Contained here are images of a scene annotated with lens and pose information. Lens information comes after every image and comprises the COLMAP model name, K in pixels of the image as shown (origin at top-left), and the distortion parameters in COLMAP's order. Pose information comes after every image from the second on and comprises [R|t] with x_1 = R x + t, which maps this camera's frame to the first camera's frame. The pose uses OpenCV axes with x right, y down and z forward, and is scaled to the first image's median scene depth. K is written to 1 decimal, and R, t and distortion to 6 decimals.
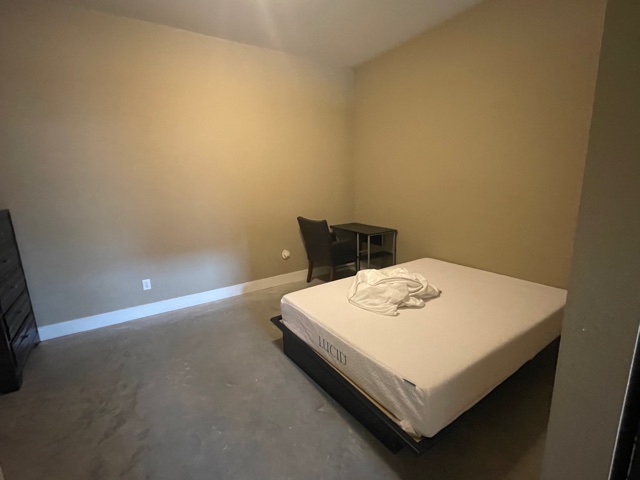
lens RADIAL K [[299.8, 0, 320.4], [0, 299.8, 239.3], [0, 0, 1]] dist [-0.004807, -0.000729]
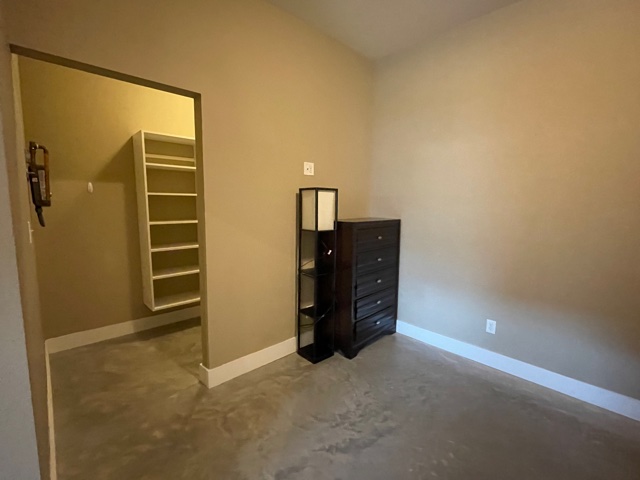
lens RADIAL K [[299.8, 0, 320.3], [0, 299.8, 238.3], [0, 0, 1]] dist [-0.004807, -0.000729]
pose [[0.200183, 0.154223, -0.967544, 0.081944], [-0.218799, 0.969631, 0.109287, -0.077637], [0.955015, 0.189820, 0.227847, 0.388875]]
